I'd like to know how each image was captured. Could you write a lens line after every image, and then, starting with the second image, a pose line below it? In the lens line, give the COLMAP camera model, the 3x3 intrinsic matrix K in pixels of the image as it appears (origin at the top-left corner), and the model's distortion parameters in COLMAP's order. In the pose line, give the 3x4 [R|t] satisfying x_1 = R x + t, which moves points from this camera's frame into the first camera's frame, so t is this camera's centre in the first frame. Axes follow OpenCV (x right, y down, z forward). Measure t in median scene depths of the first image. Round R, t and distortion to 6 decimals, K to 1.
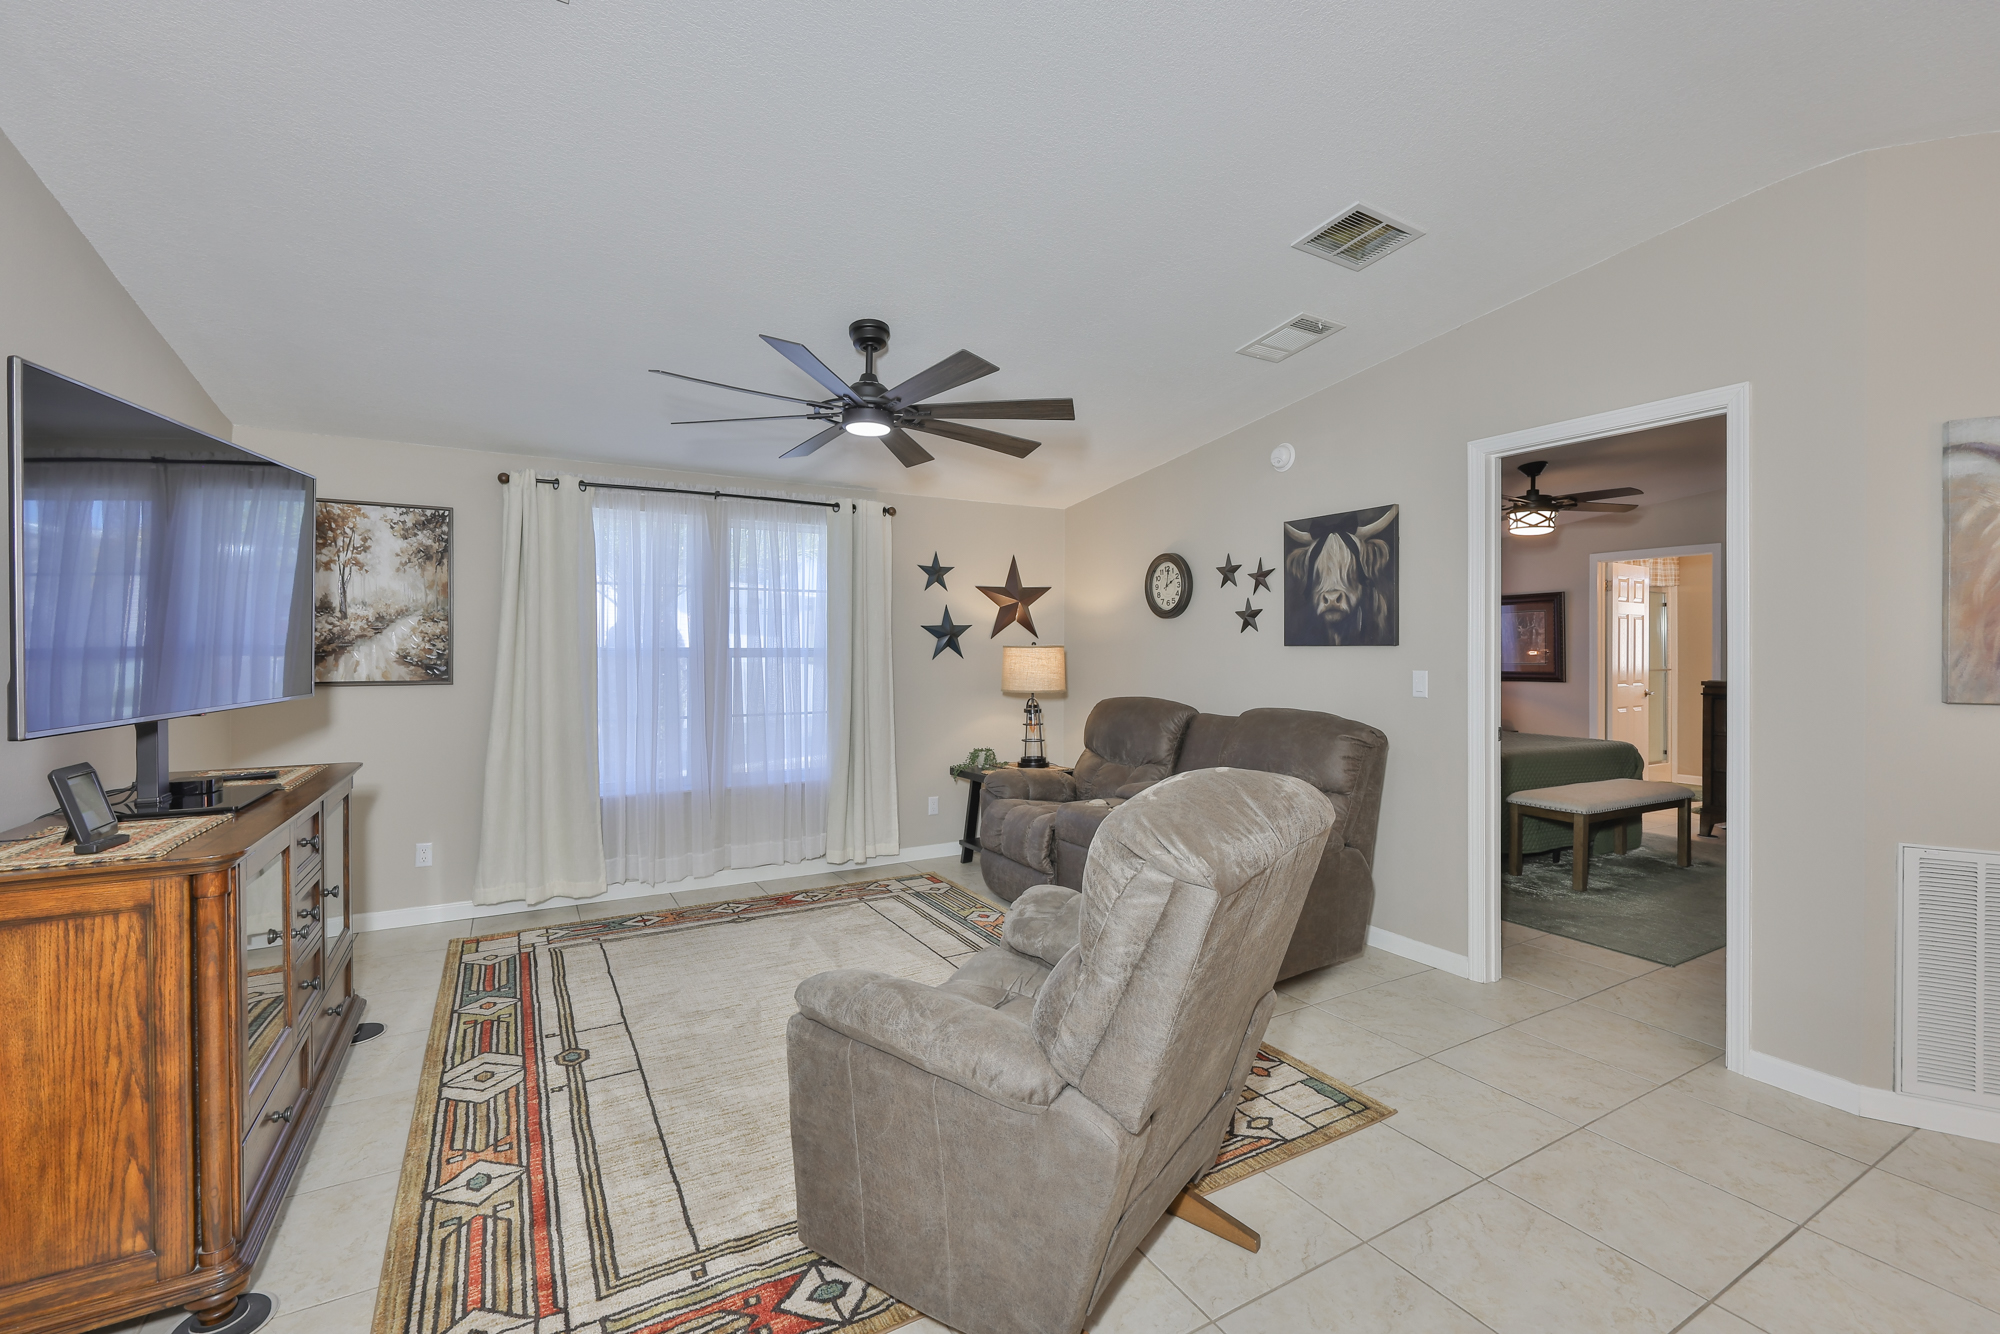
lens RADIAL K [[857.0, 0, 991.3], [0, 857.0, 655.4], [0, 0, 1]] dist [-0.005524, 0.001552]
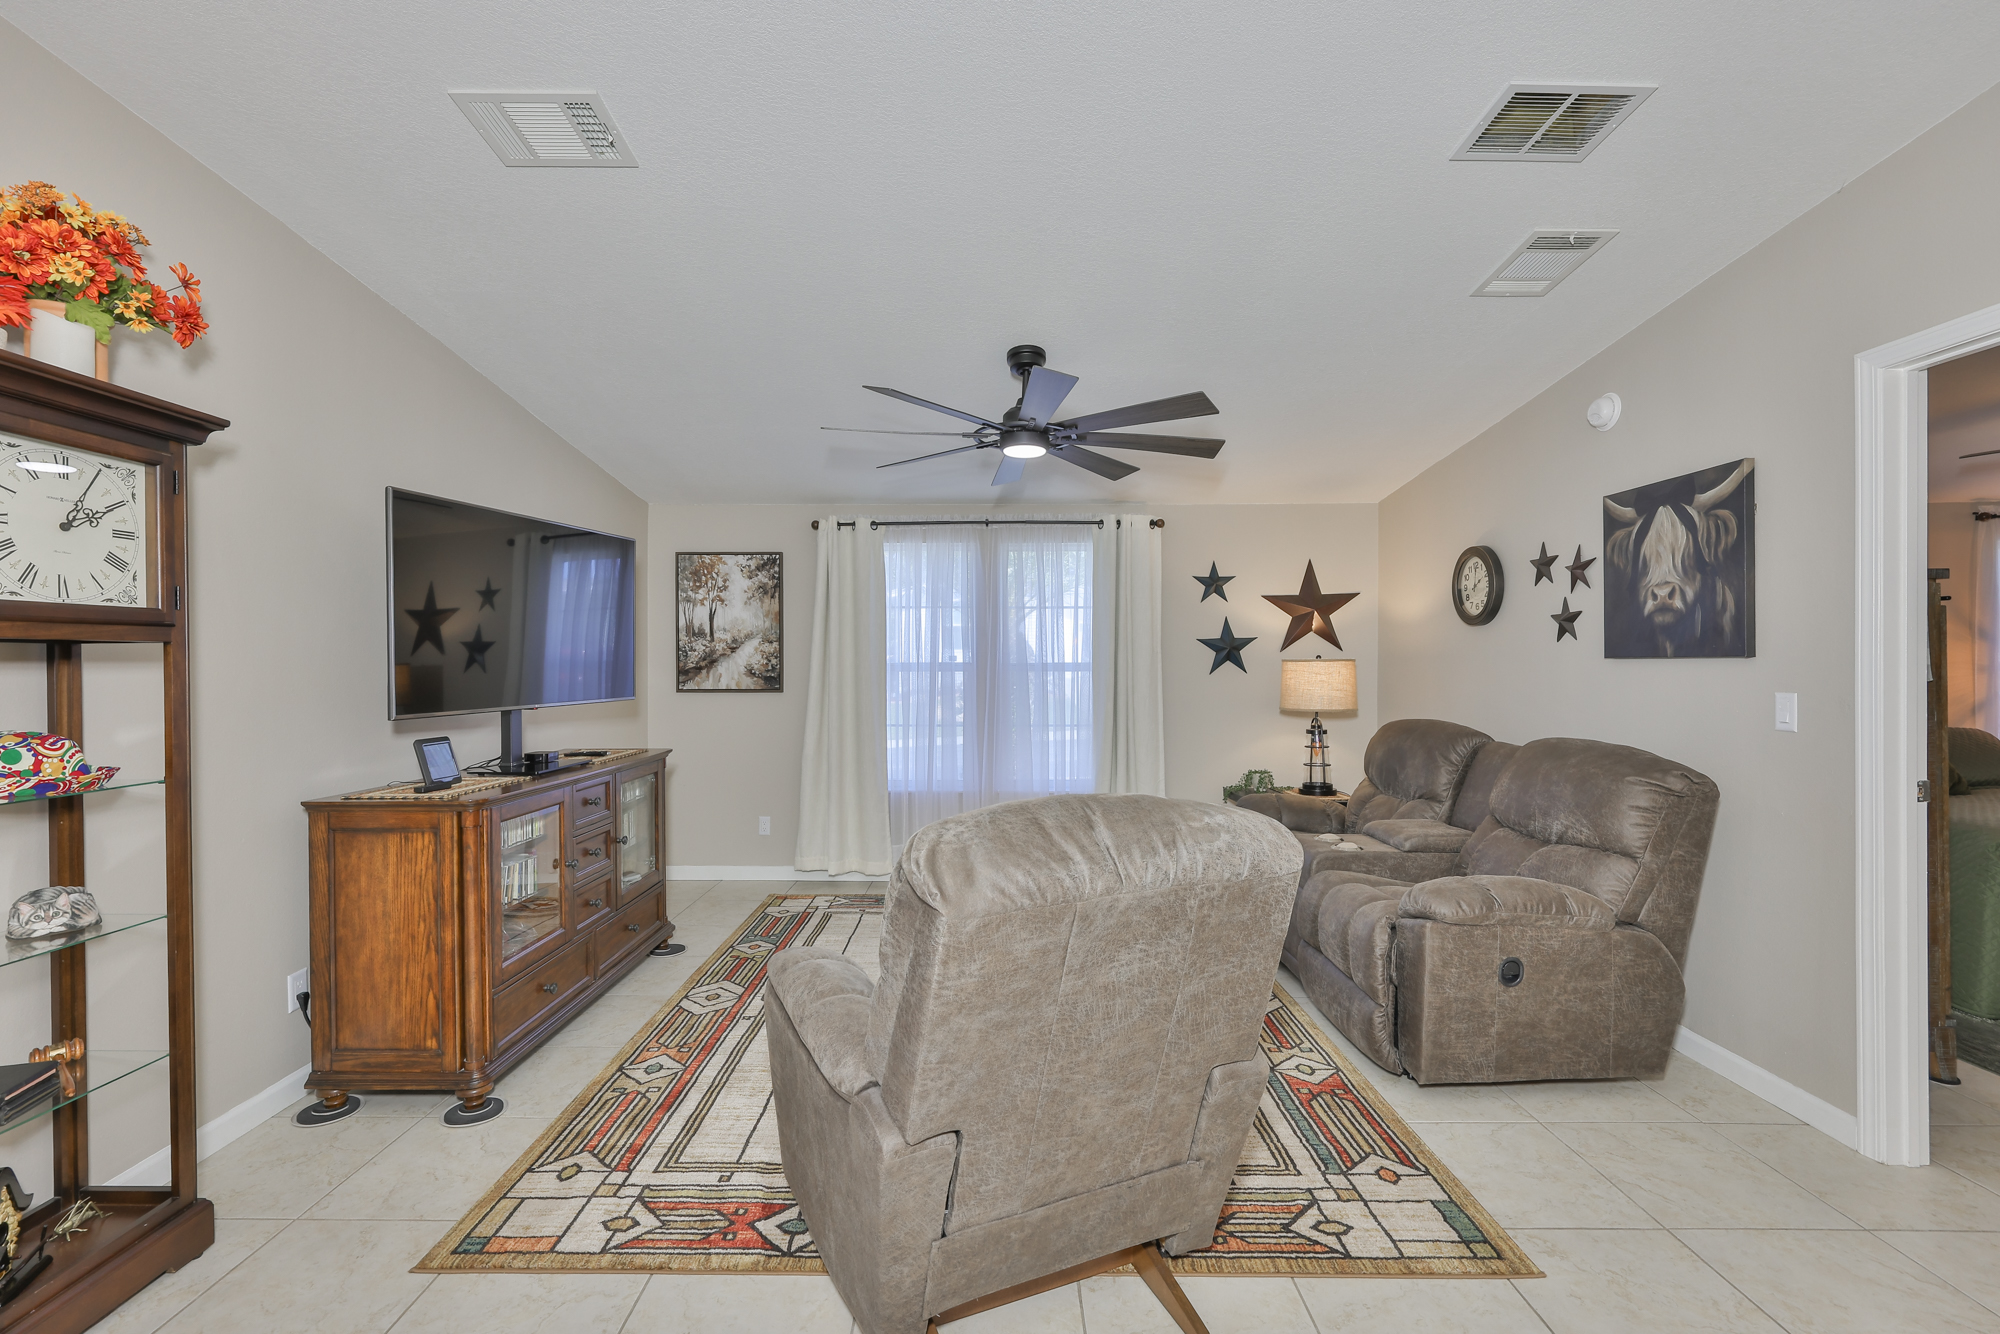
lens RADIAL K [[857.0, 0, 974.0], [0, 857.0, 669.0], [0, 0, 1]] dist [-0.005524, 0.001552]
pose [[0.862116, 0.001097, -0.506709, 0.279965], [-0.001717, 0.999998, -0.000756, 0.000247], [0.506708, 0.001522, 0.862117, 0.063791]]
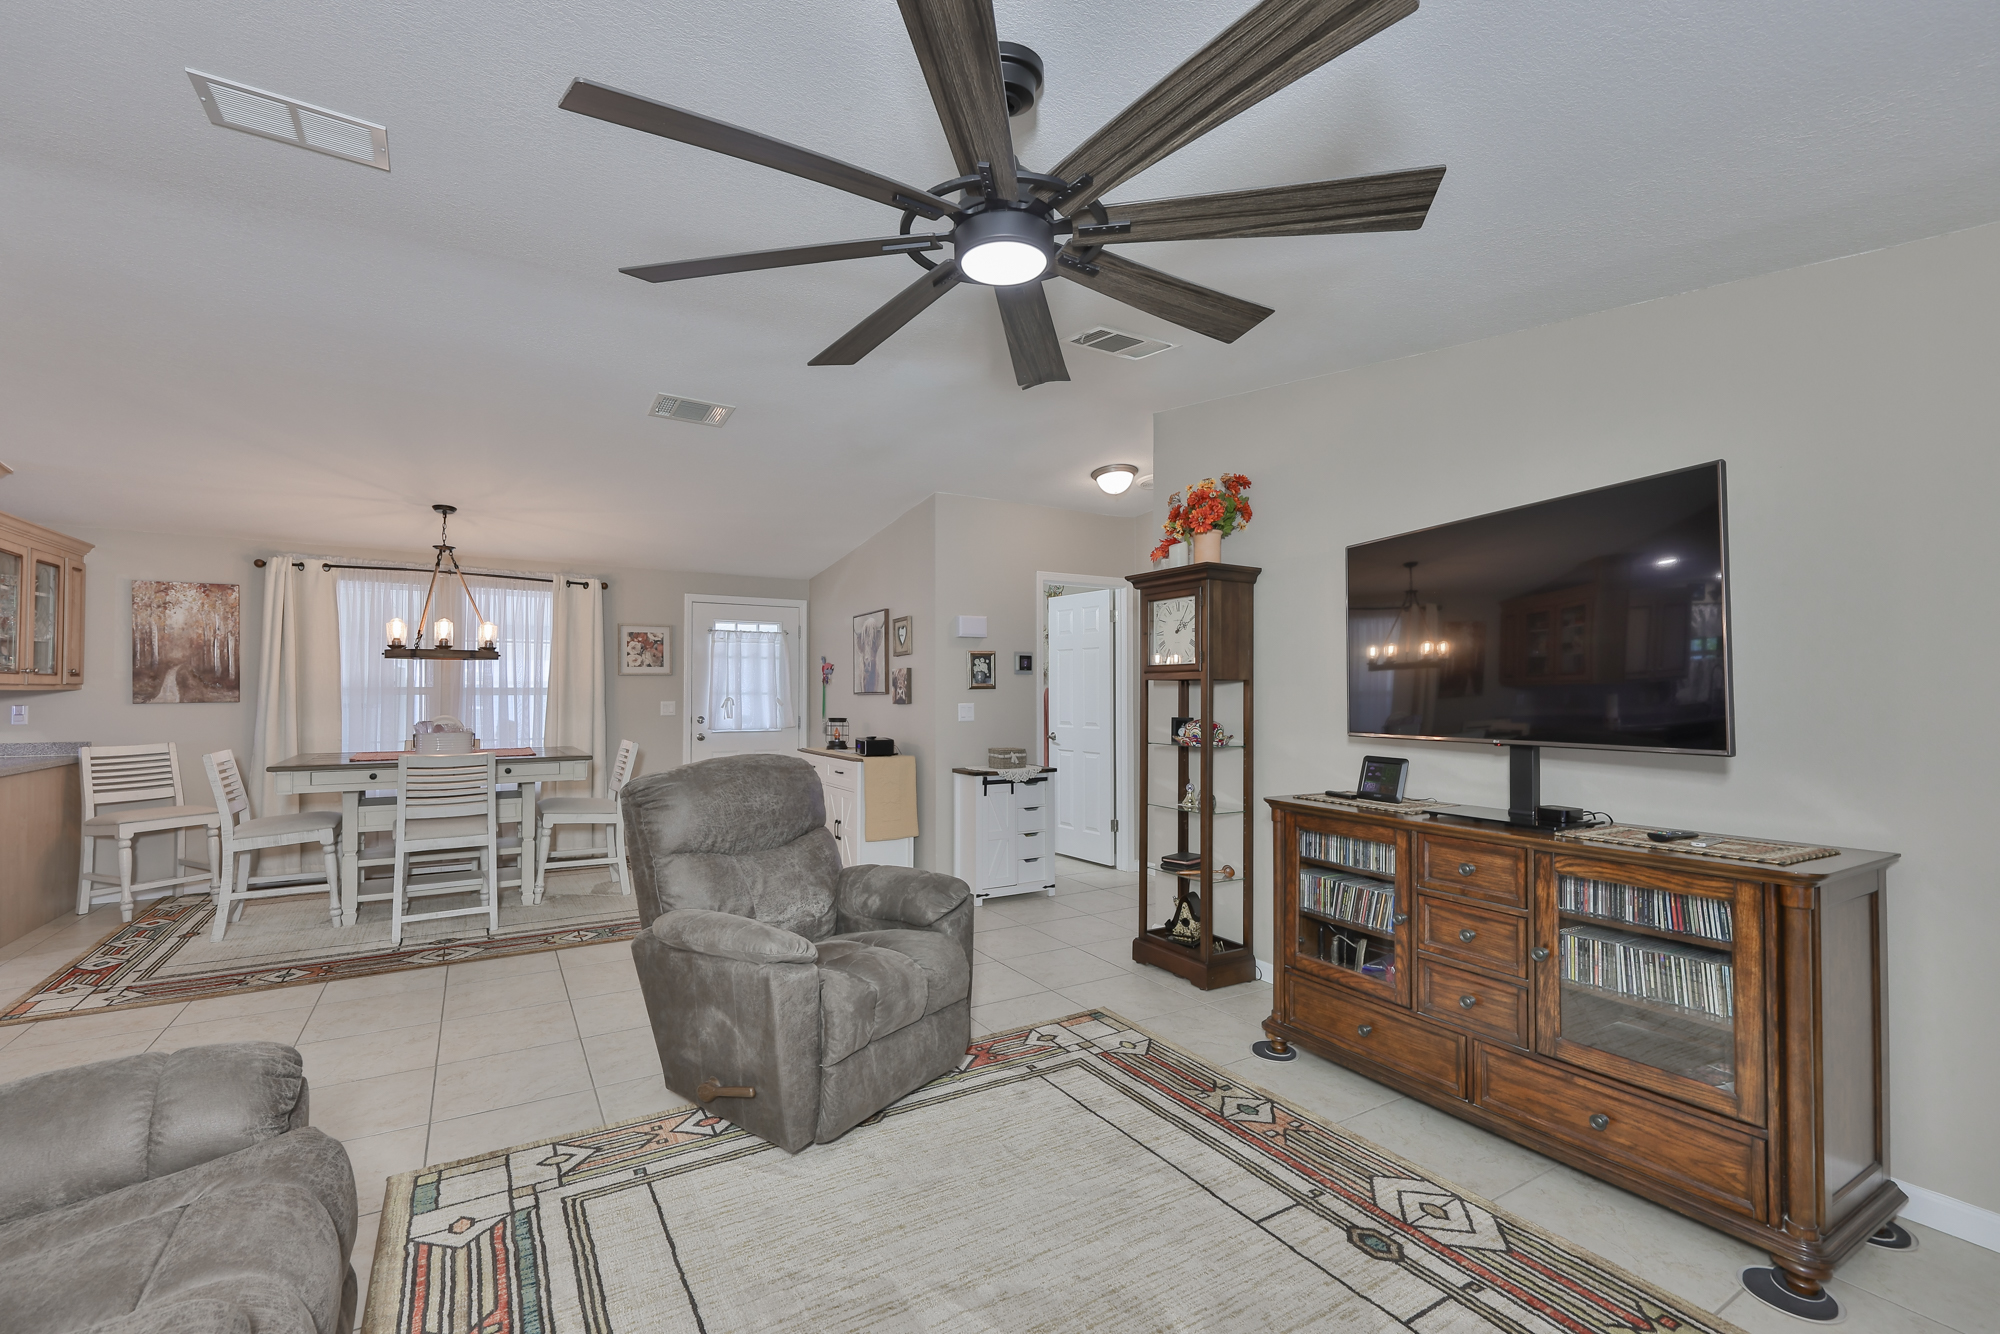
lens RADIAL K [[857.0, 0, 995.6], [0, 857.0, 676.8], [0, 0, 1]] dist [-0.005524, 0.001552]
pose [[-0.999383, -0.000358, -0.035126, -0.114316], [-0.000156, 0.999983, -0.005752, -0.011177], [0.035128, -0.005743, -0.999366, 1.322979]]
